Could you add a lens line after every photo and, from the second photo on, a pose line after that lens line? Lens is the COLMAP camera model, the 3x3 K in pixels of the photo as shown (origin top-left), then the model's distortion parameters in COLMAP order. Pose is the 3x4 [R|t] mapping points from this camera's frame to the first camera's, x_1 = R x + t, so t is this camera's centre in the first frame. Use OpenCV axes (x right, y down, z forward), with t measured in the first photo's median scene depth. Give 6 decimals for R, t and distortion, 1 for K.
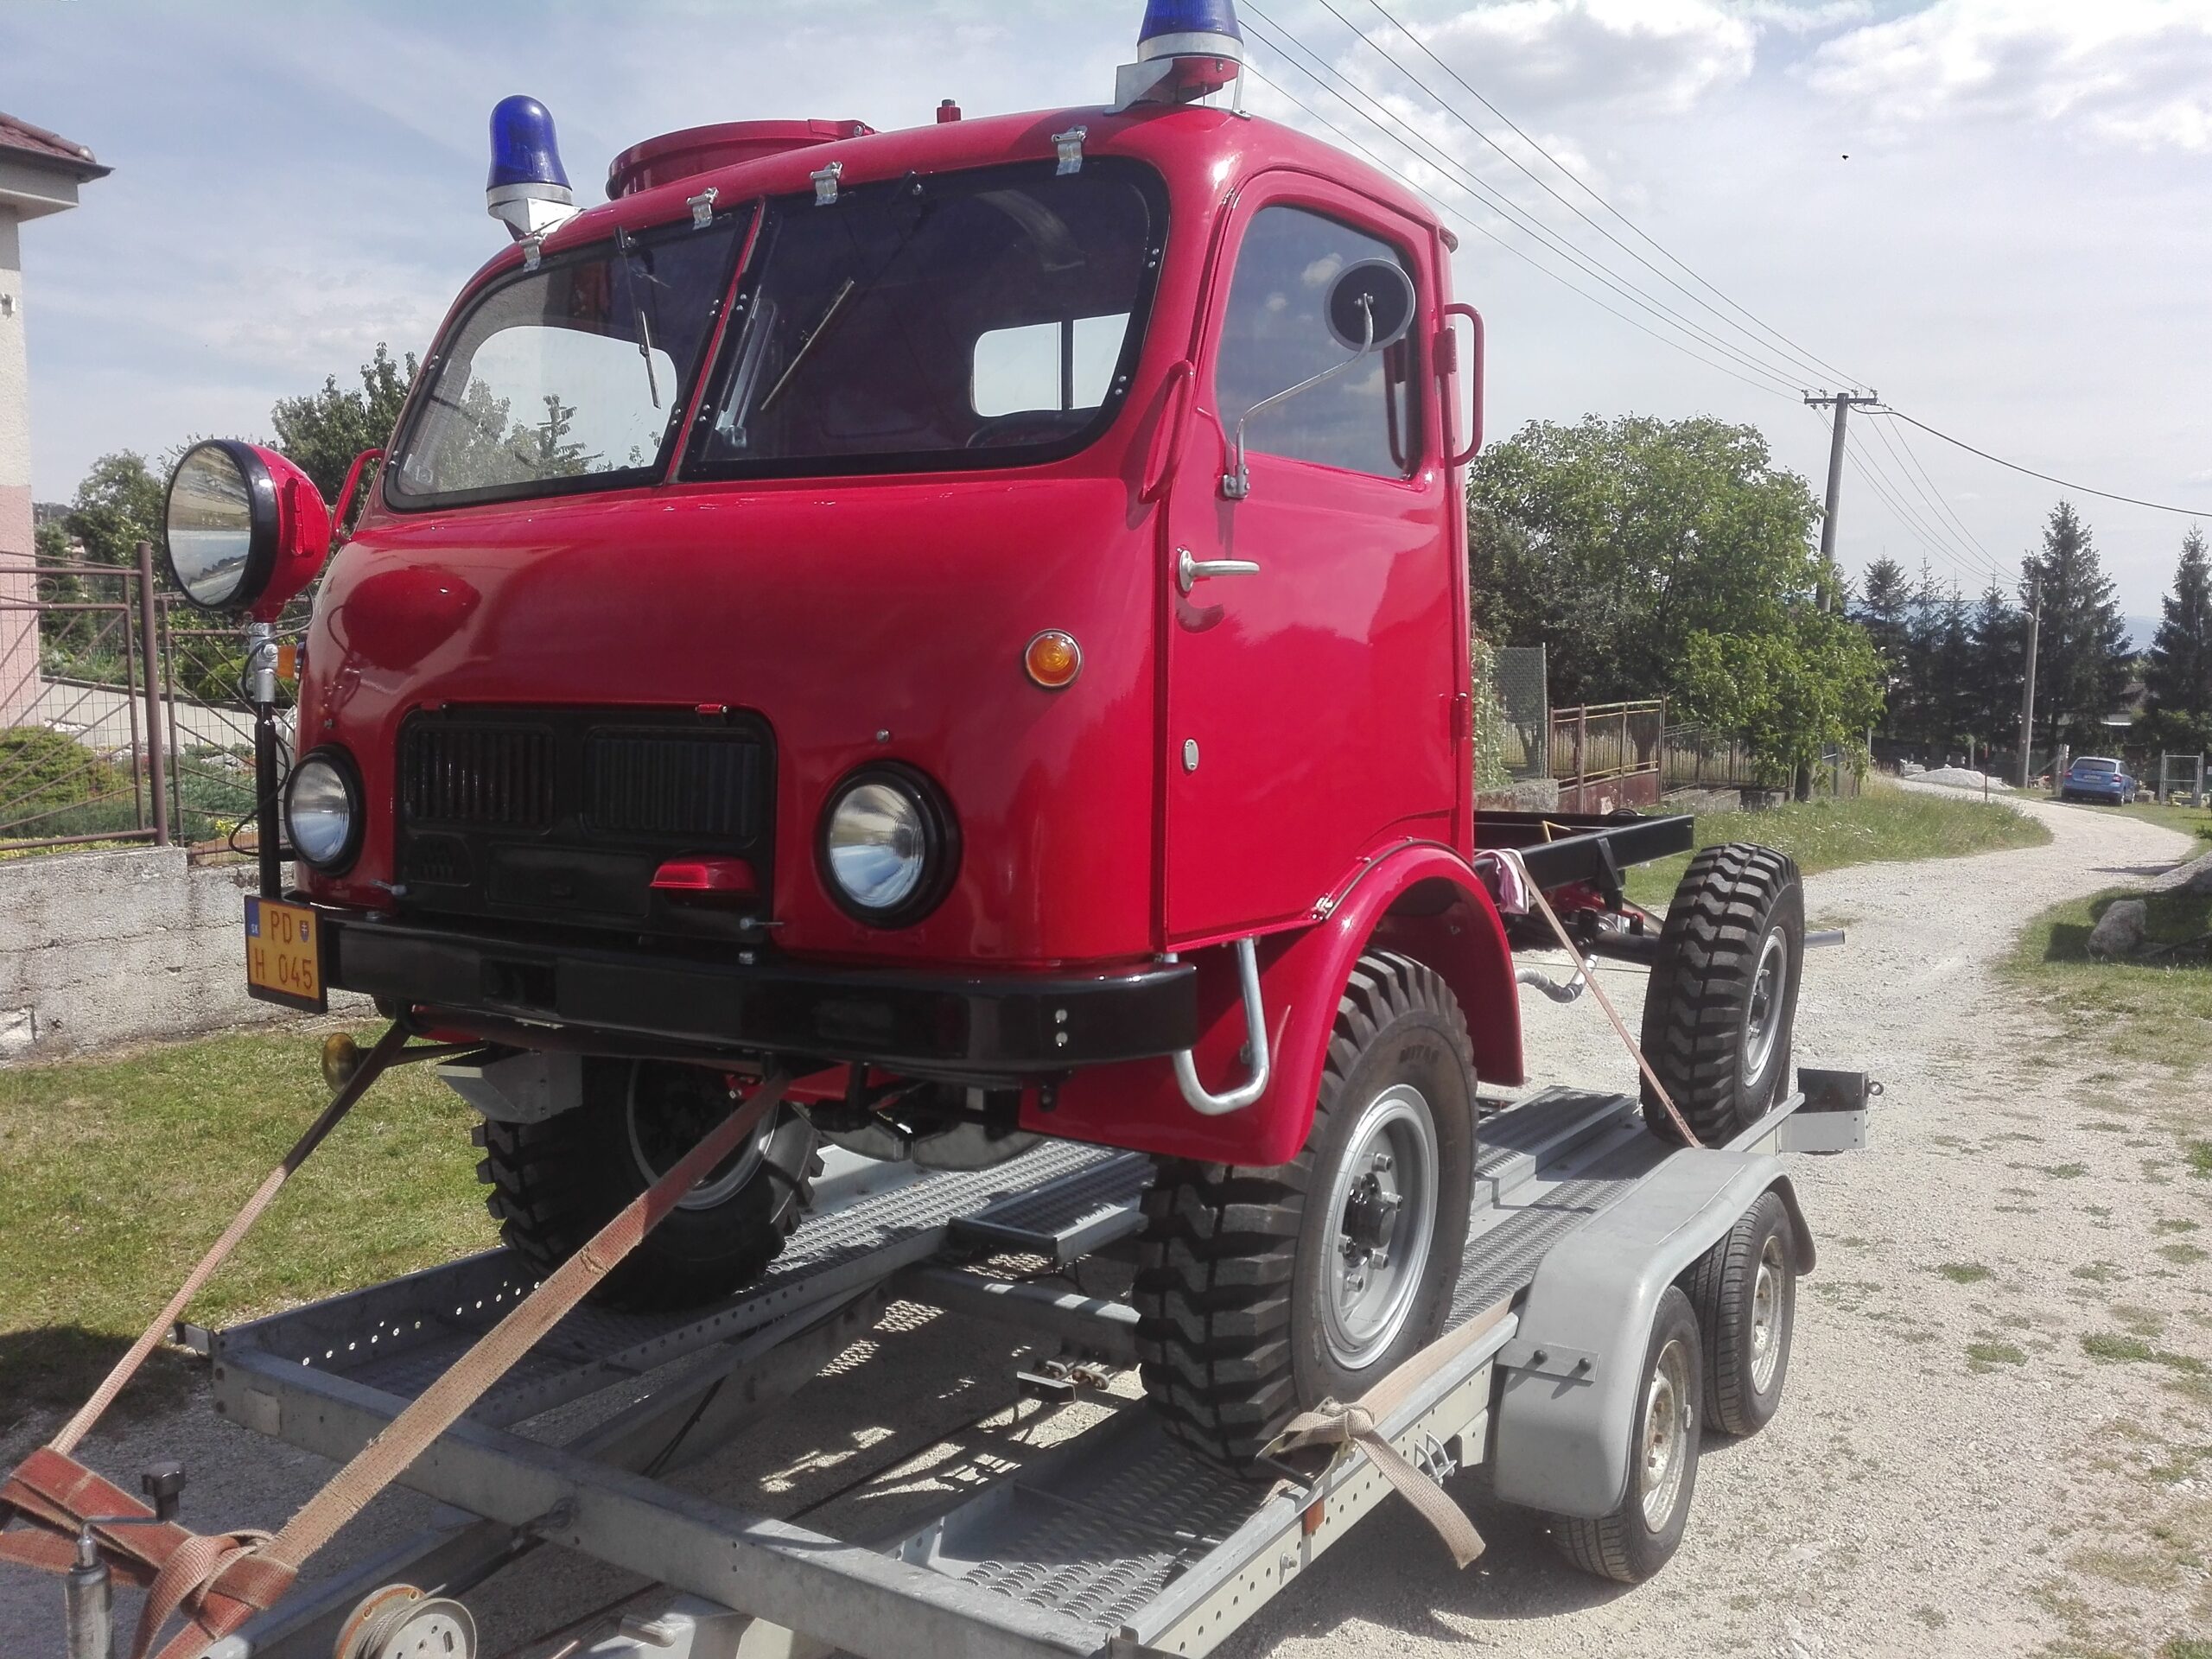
lens RADIAL K [[1841.8, 0, 1104.7], [0, 1841.8, 874.2], [0, 0, 1]] dist [0.108630, -0.000898]
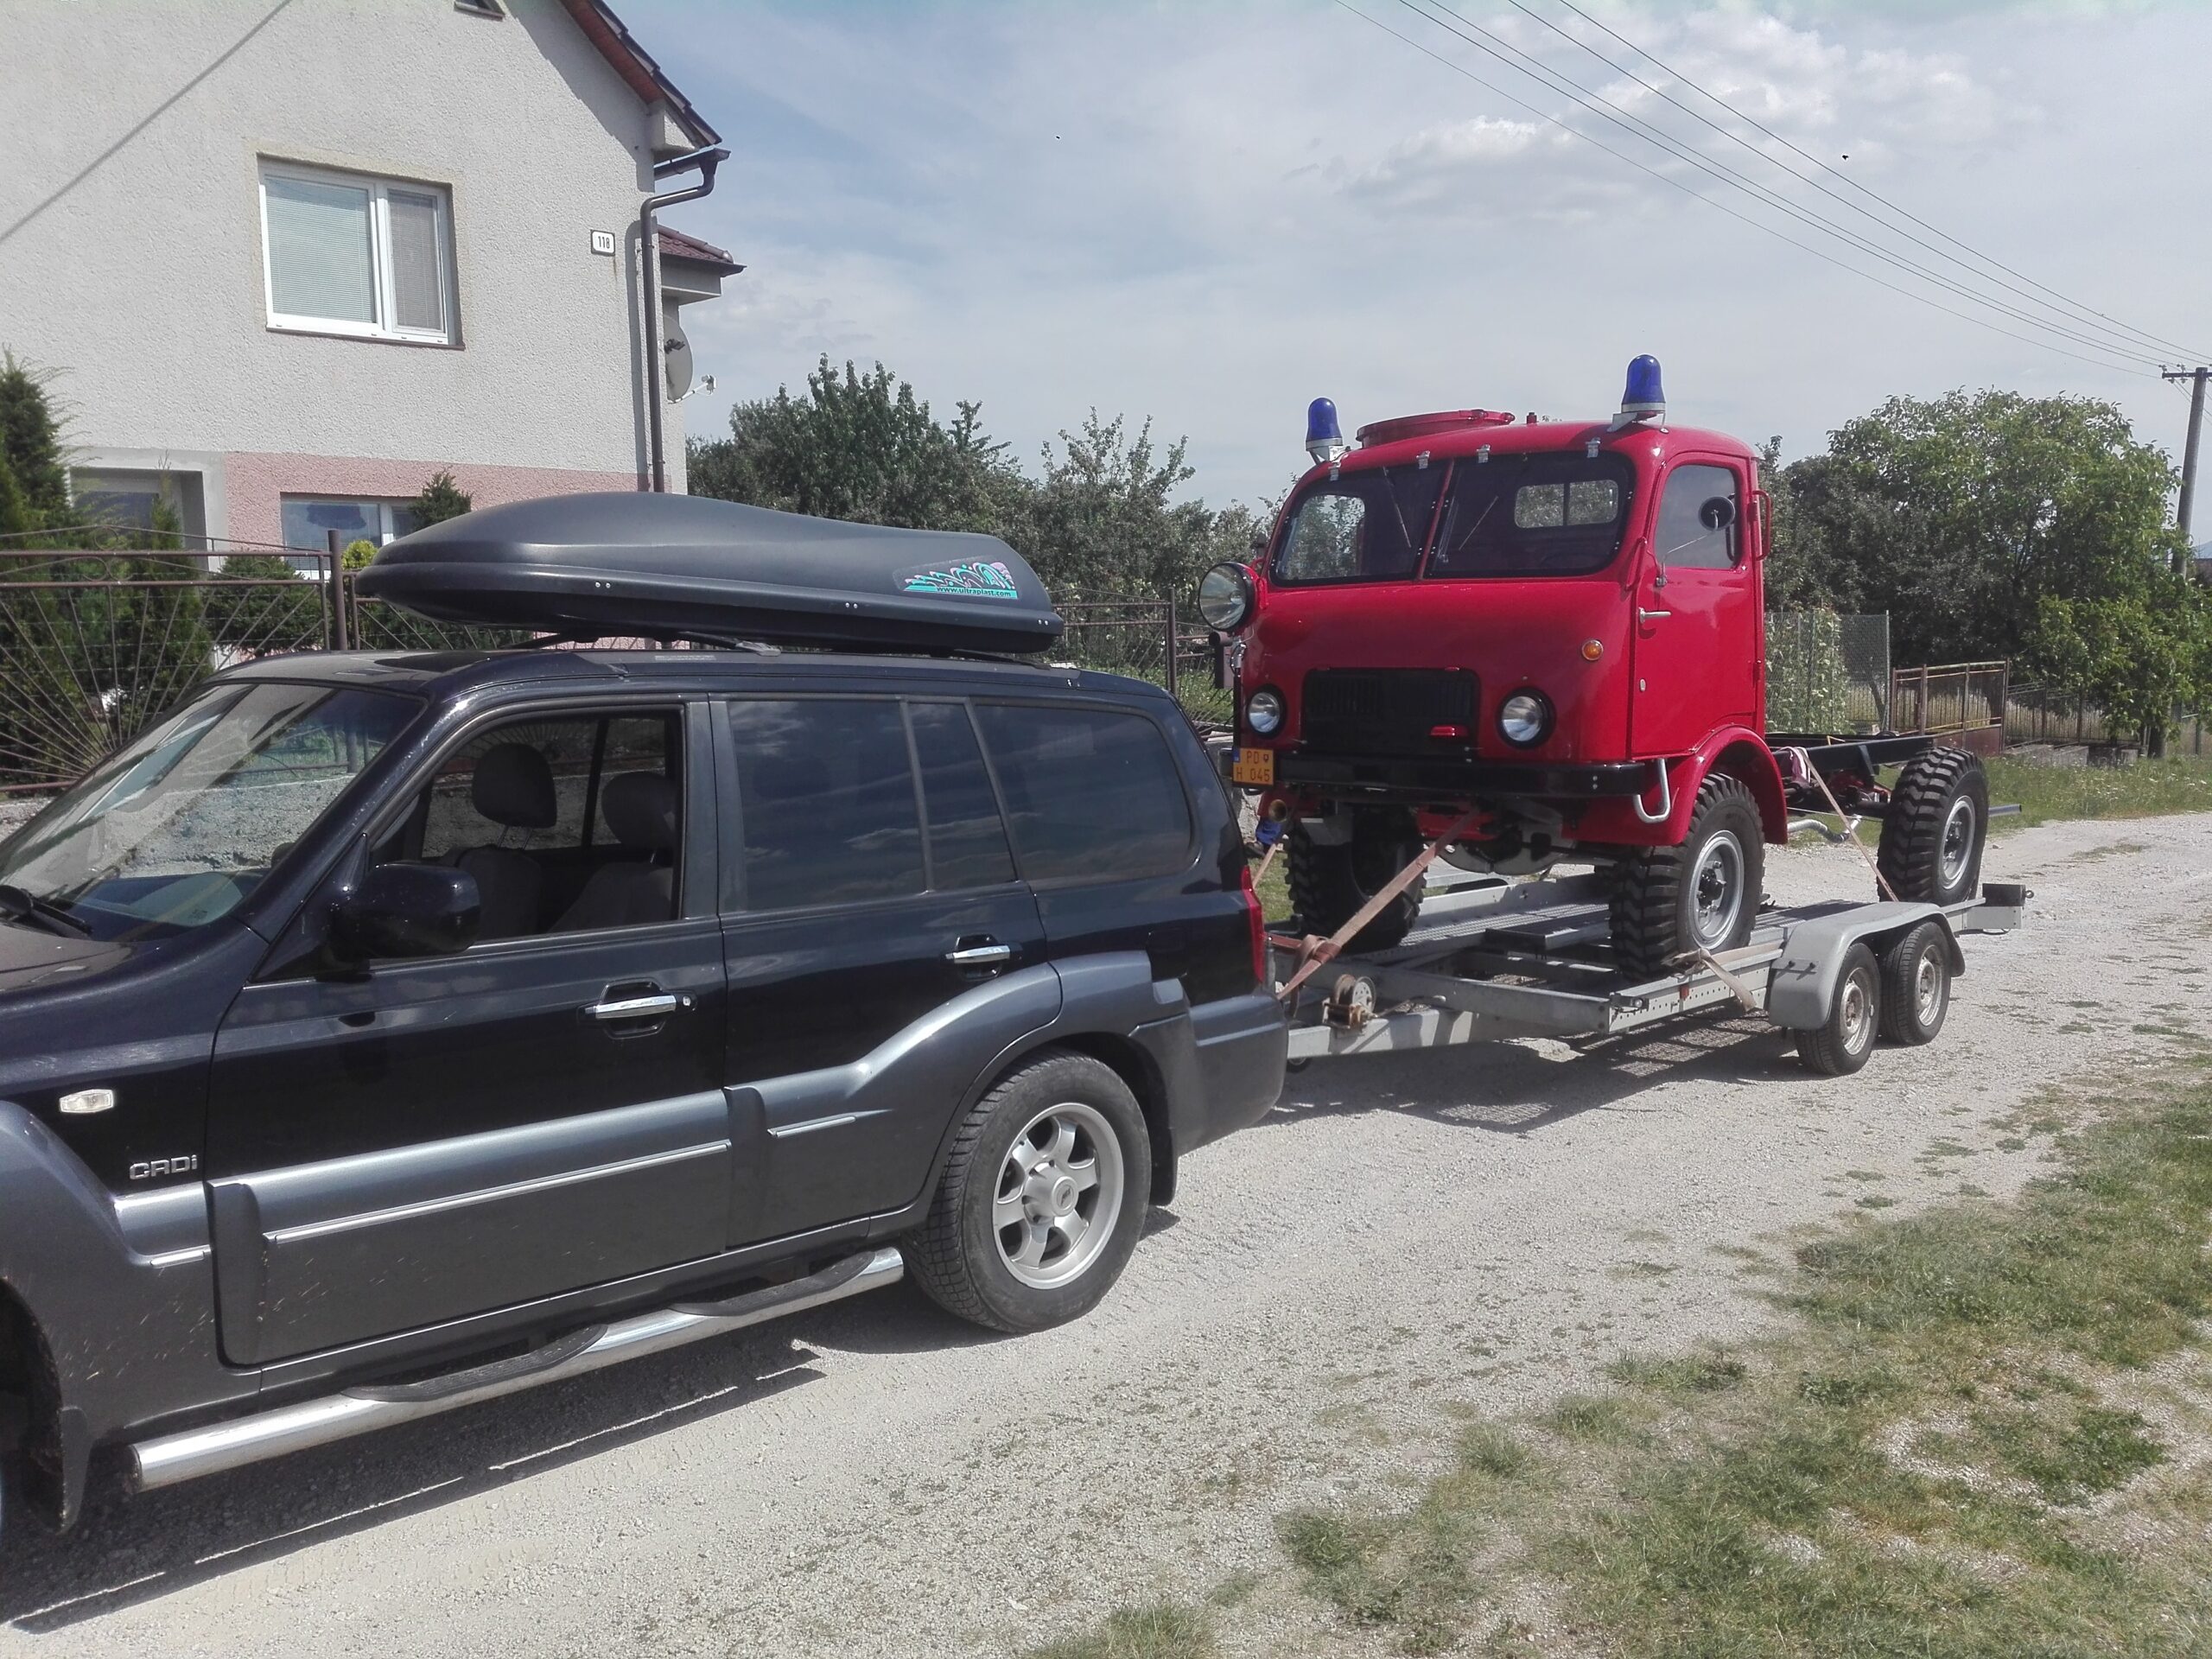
lens RADIAL K [[1846.8, 0, 1106.0], [0, 1846.8, 829.5], [0, 0, 1]] dist [0.148912, -0.304937]
pose [[0.984174, 0.015292, -0.176544, -0.135454], [-0.015974, 0.999869, -0.002443, 0.092802], [0.176483, 0.005224, 0.984290, -1.023000]]
